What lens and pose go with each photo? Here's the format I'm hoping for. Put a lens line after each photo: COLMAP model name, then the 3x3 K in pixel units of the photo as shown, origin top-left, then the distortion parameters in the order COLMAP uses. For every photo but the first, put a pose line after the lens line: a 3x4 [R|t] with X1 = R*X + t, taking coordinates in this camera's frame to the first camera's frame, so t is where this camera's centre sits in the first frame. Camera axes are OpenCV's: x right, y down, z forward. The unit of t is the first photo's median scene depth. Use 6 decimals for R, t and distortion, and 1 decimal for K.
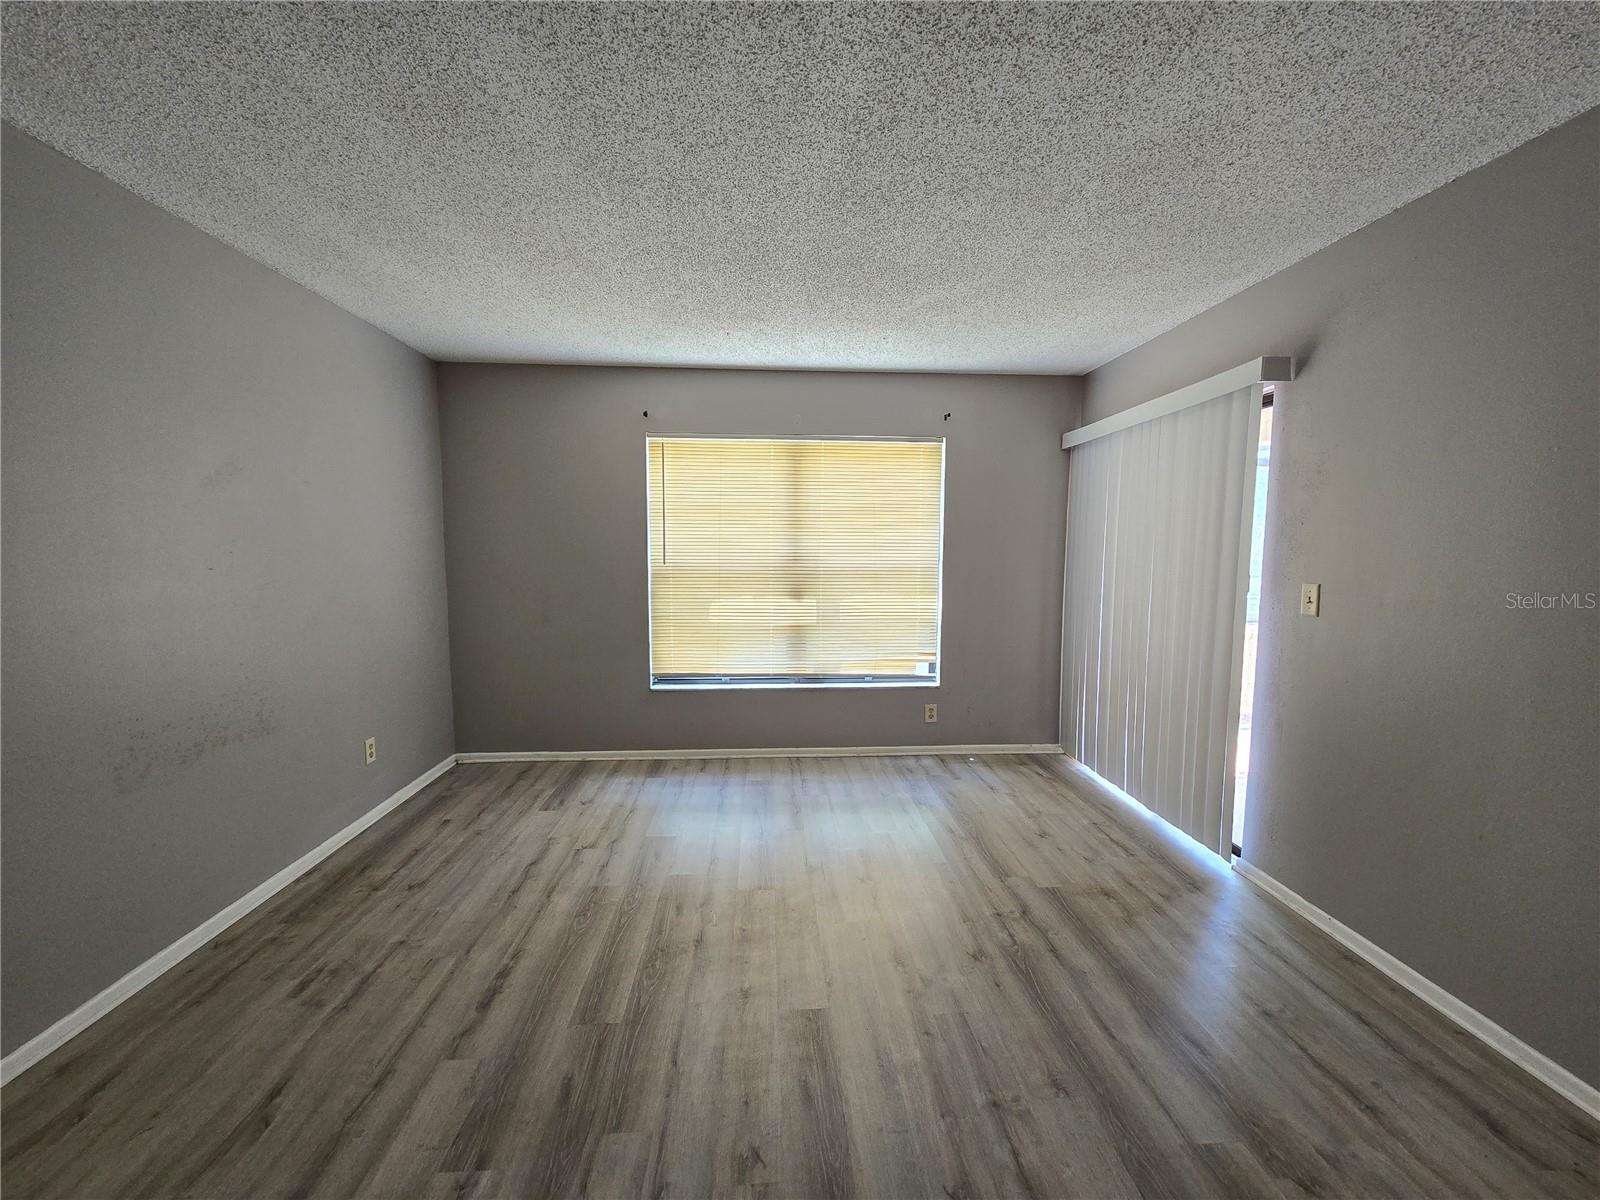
lens RADIAL K [[651.4, 0, 800.8], [0, 651.4, 601.0], [0, 0, 1]] dist [-0.003203, 0.001948]
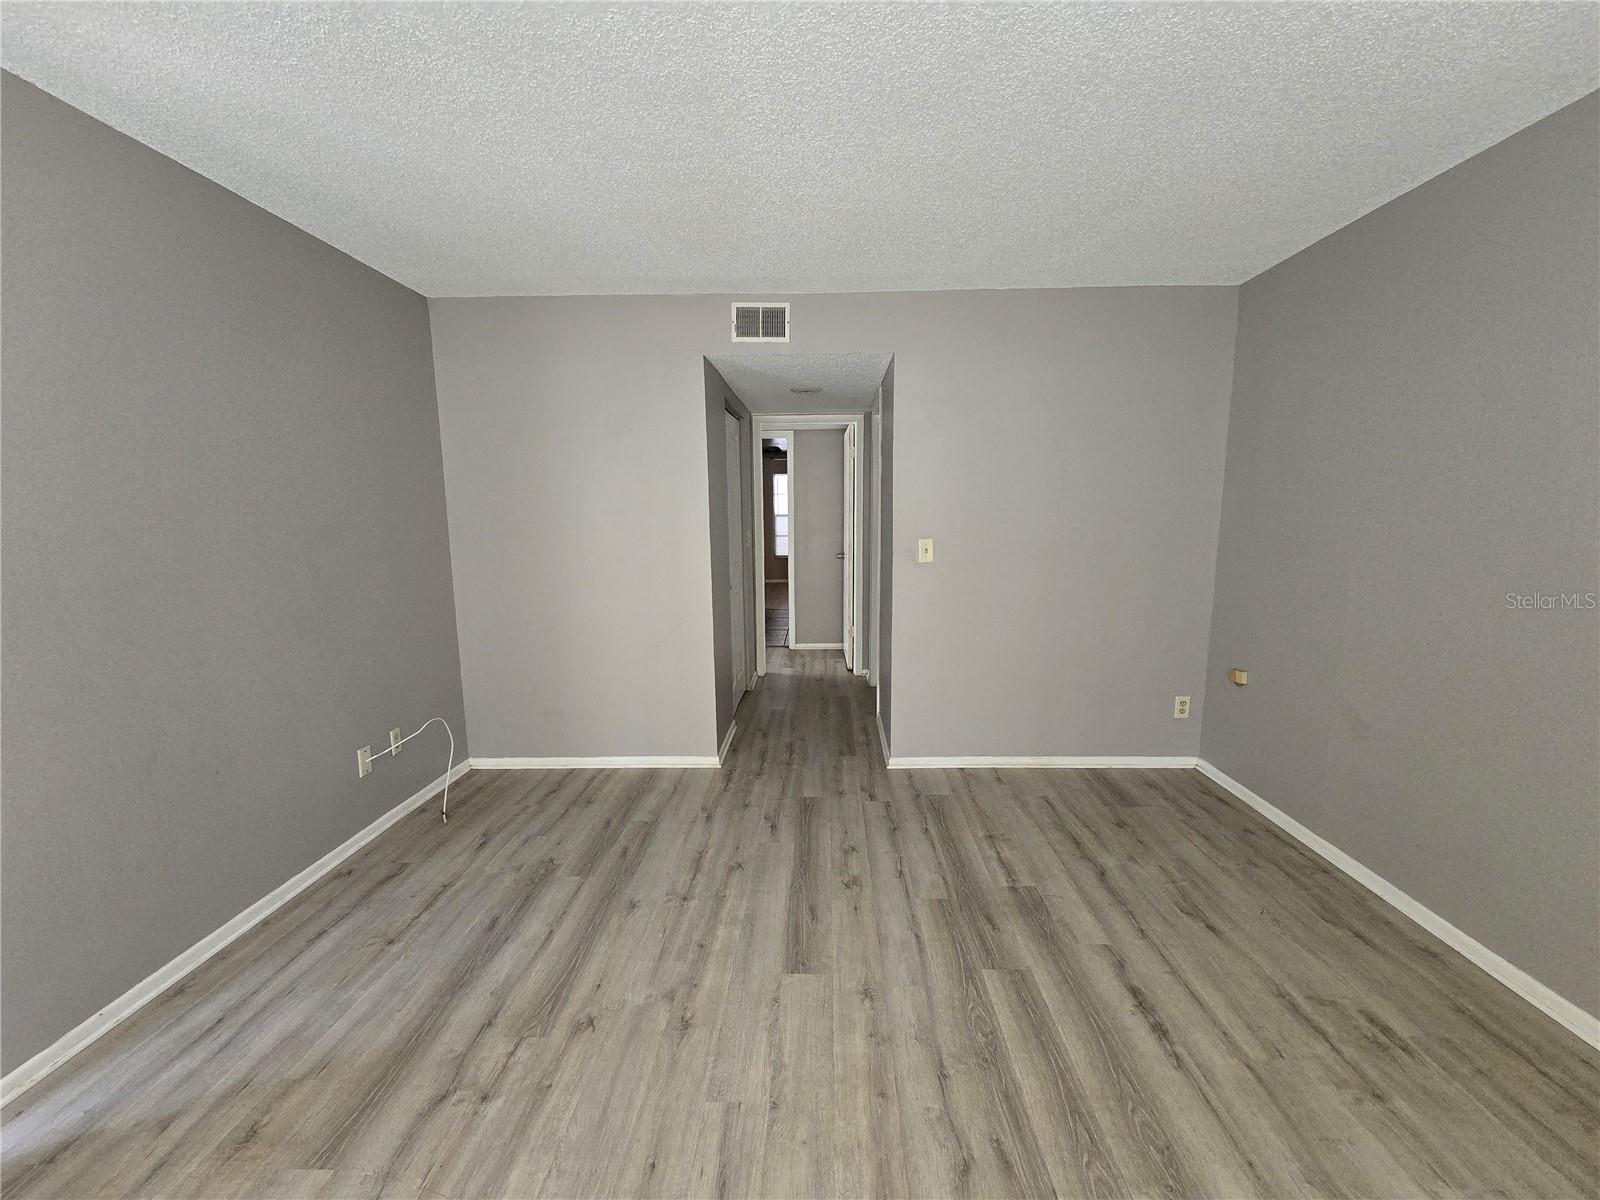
lens RADIAL K [[651.4, 0, 801.8], [0, 651.4, 599.9], [0, 0, 1]] dist [-0.003203, 0.001948]
pose [[-0.995552, -0.010458, 0.093635, -0.077092], [0.010428, 0.975484, 0.219824, -0.168627], [-0.093638, 0.219823, -0.971035, 1.880300]]
